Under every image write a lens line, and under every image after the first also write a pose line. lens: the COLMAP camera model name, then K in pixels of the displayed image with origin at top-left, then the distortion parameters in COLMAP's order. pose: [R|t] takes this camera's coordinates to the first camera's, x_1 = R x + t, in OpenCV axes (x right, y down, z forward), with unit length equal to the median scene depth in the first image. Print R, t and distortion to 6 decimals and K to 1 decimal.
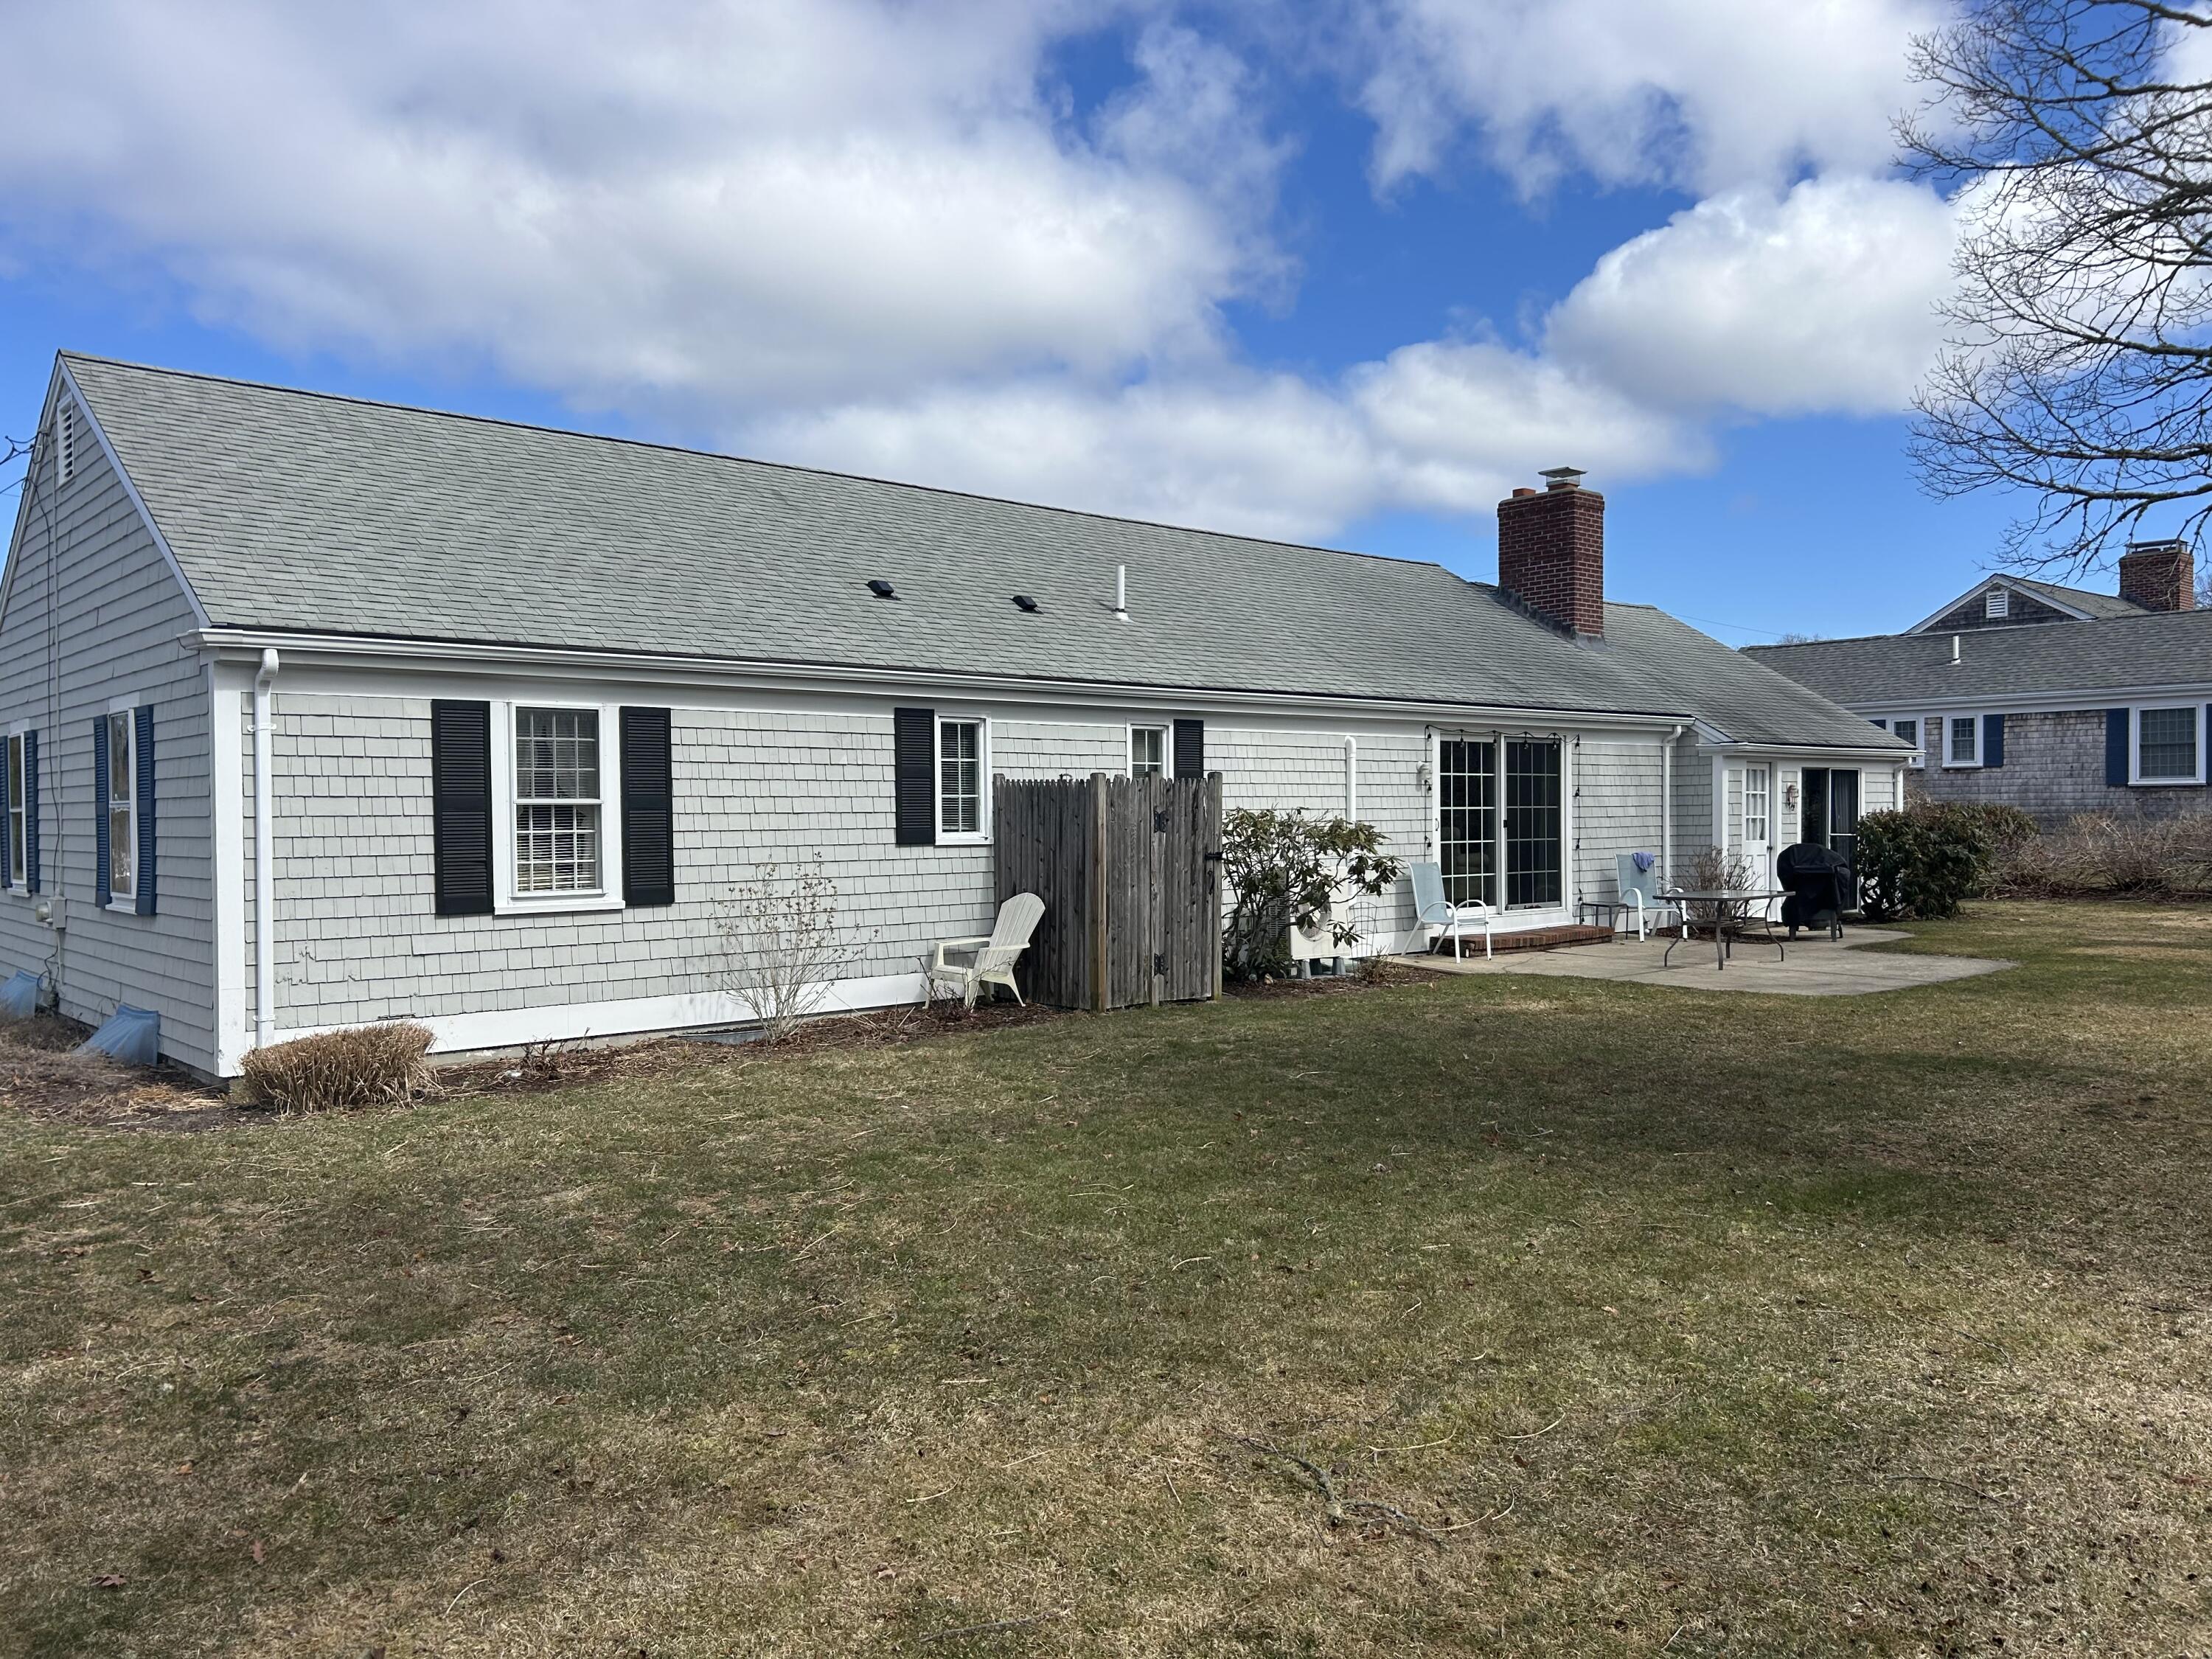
lens RADIAL K [[1665.0, 0, 1106.0], [0, 1665.0, 829.5], [0, 0, 1]] dist [0.124346, -0.250395]
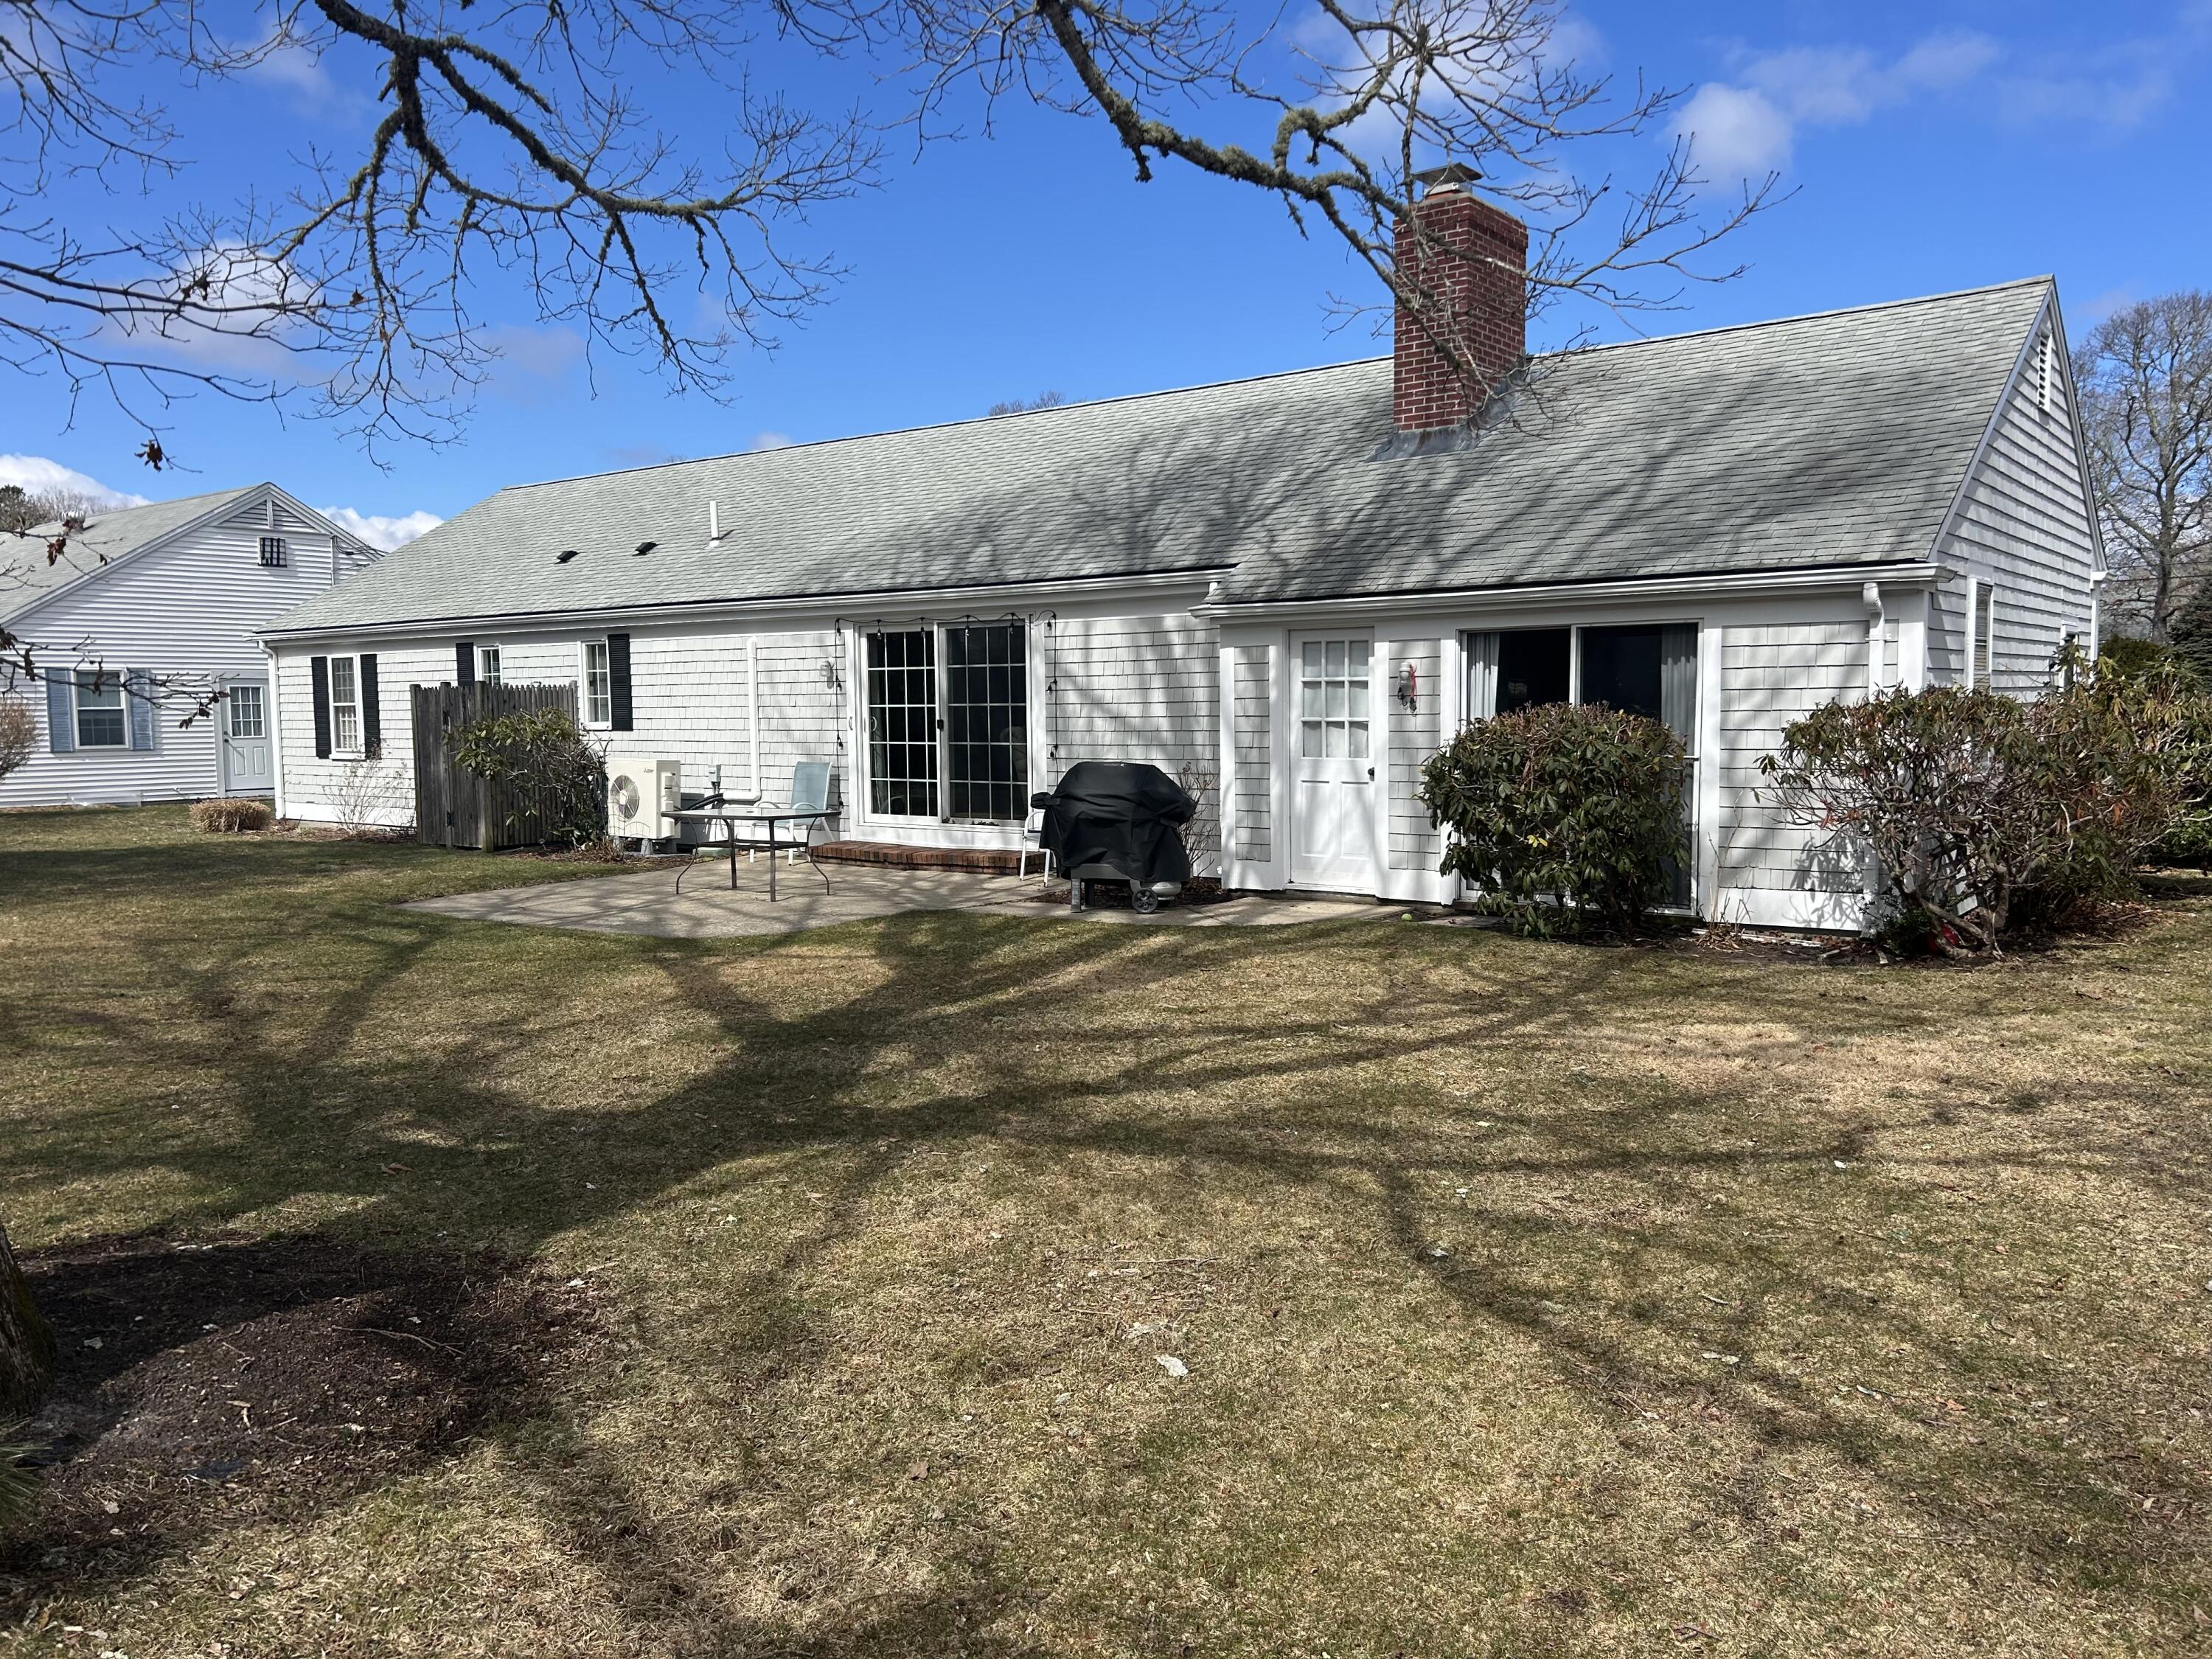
lens RADIAL K [[1665.0, 0, 1106.0], [0, 1665.0, 829.5], [0, 0, 1]] dist [0.124346, -0.250395]
pose [[0.189999, 0.079906, -0.978527, 1.144687], [-0.001845, 0.996710, 0.081032, -0.019864], [0.981783, -0.013590, 0.189521, 0.949844]]
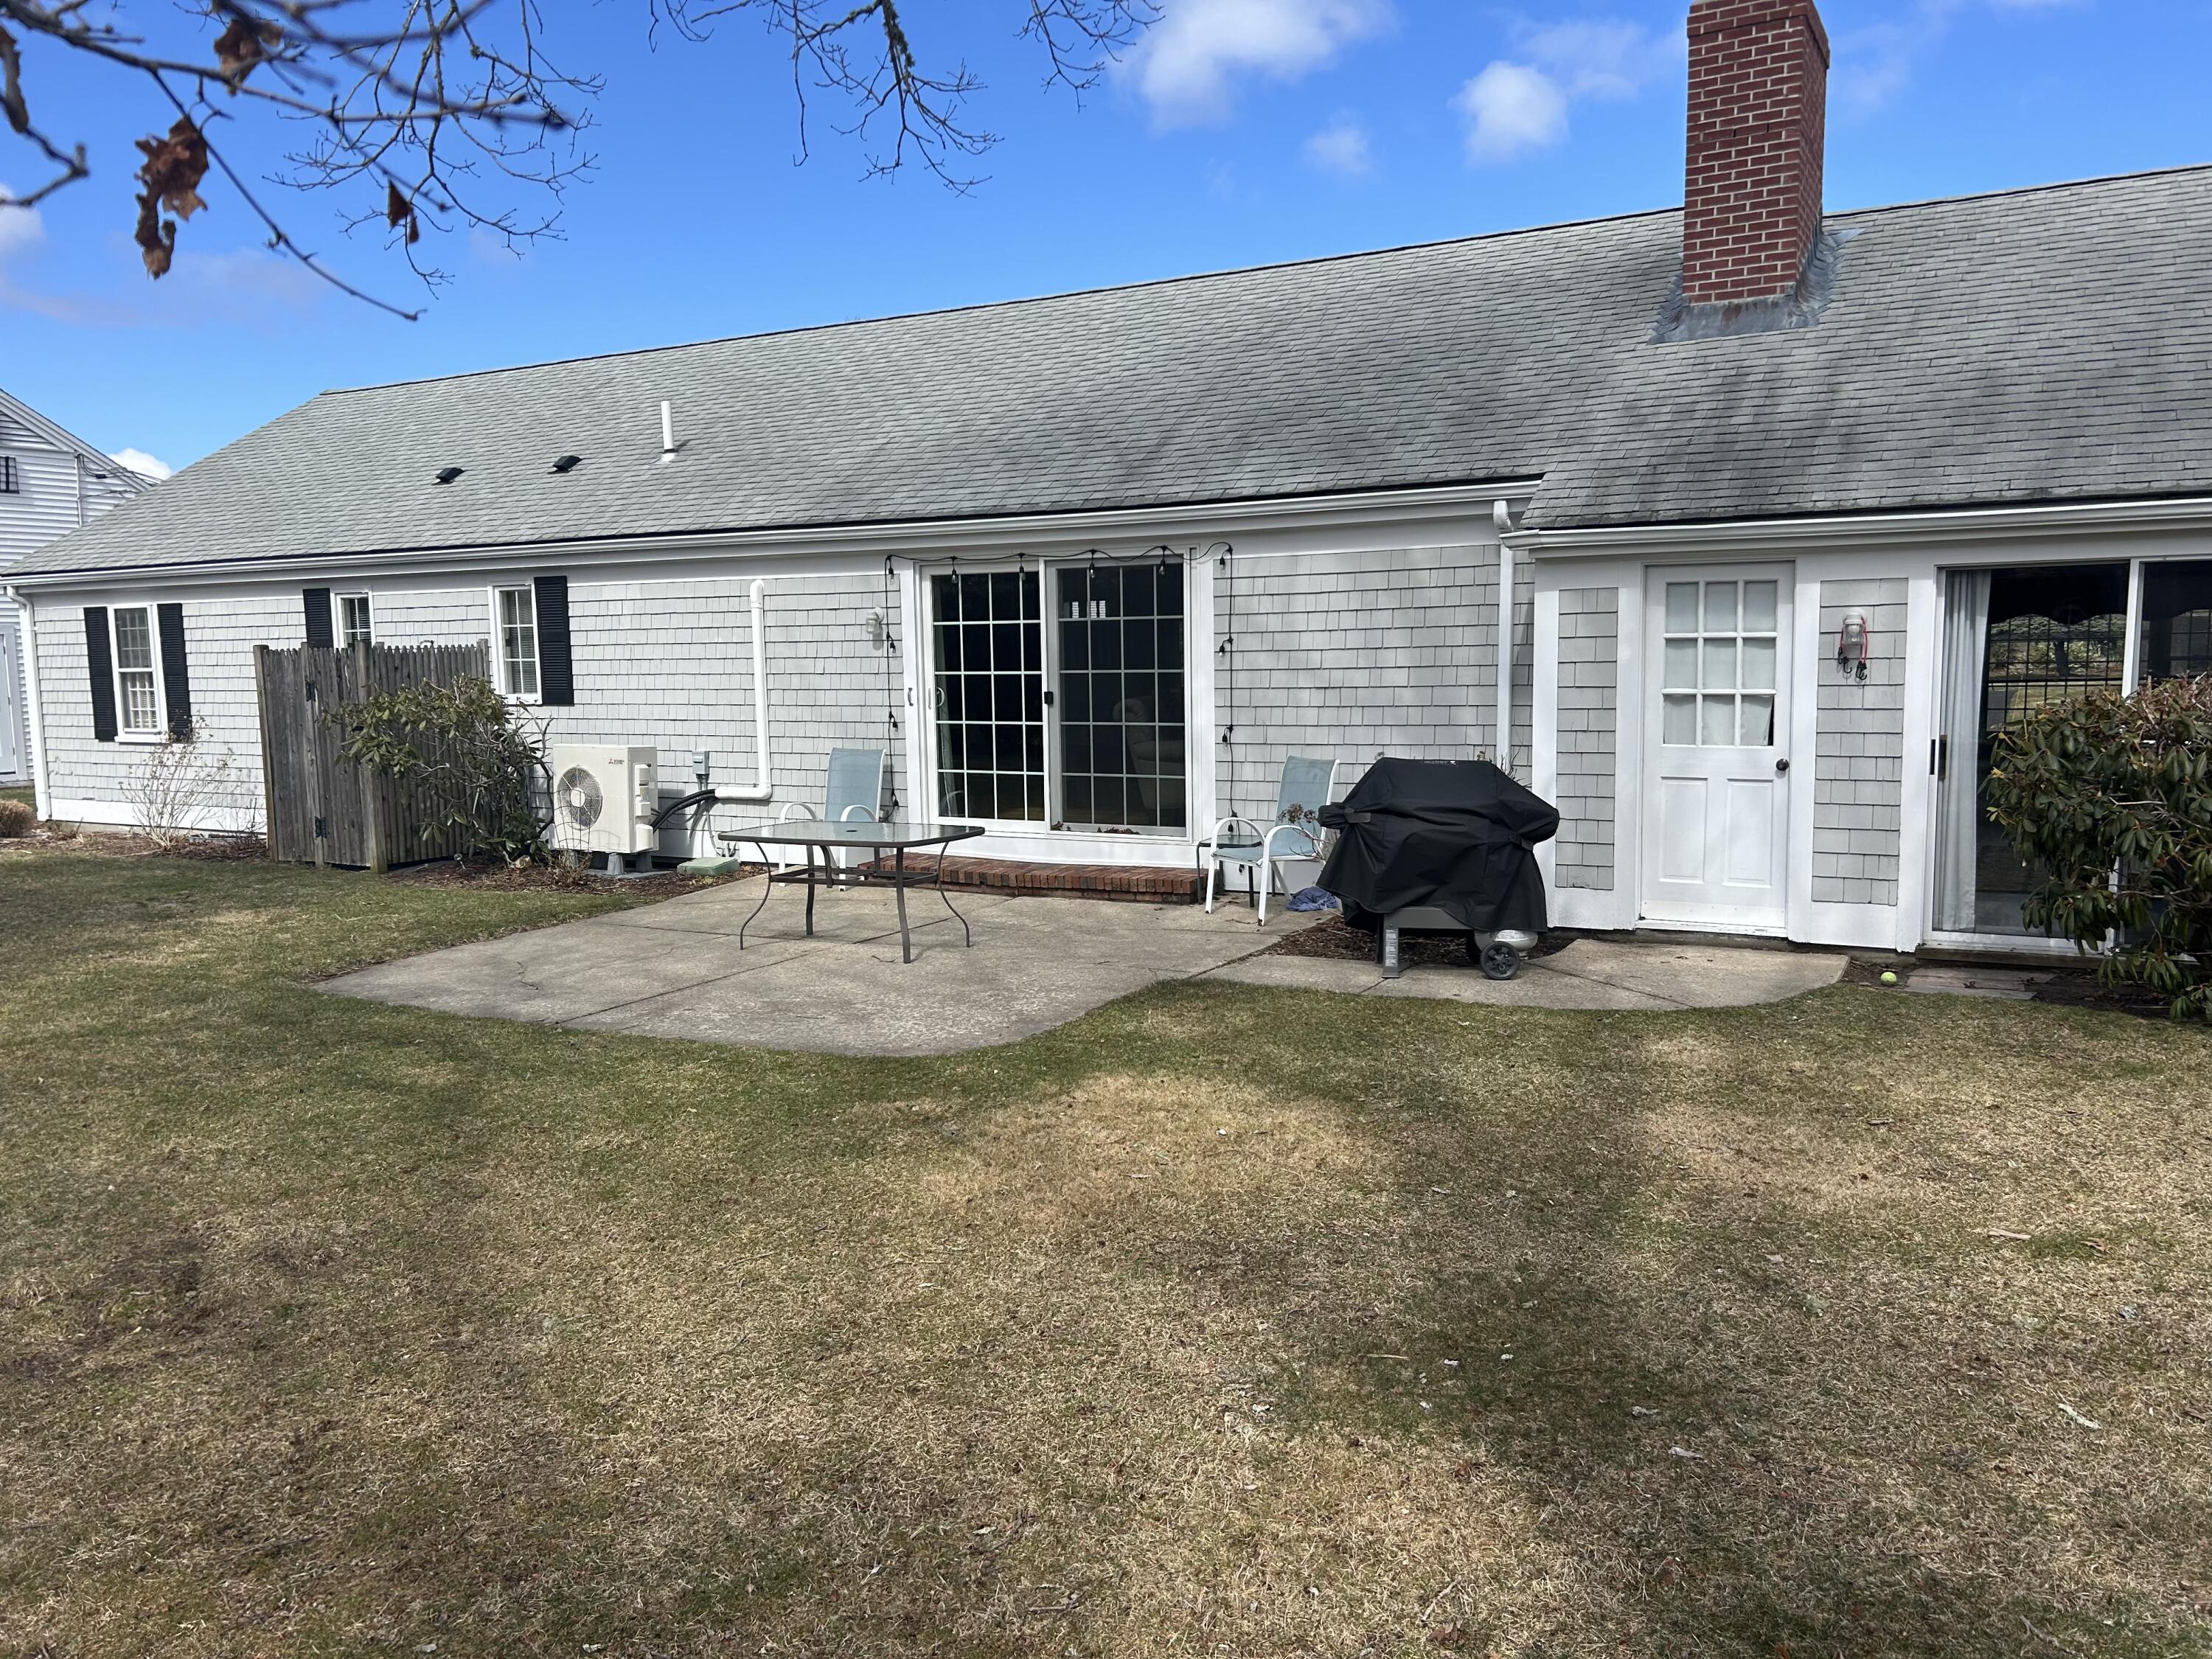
lens RADIAL K [[1665.0, 0, 1106.0], [0, 1665.0, 829.5], [0, 0, 1]] dist [0.124346, -0.250395]
pose [[0.327004, 0.104178, -0.939263, 0.885495], [0.003128, 0.993780, 0.111314, -0.025211], [0.945018, -0.039338, 0.324644, 0.835844]]
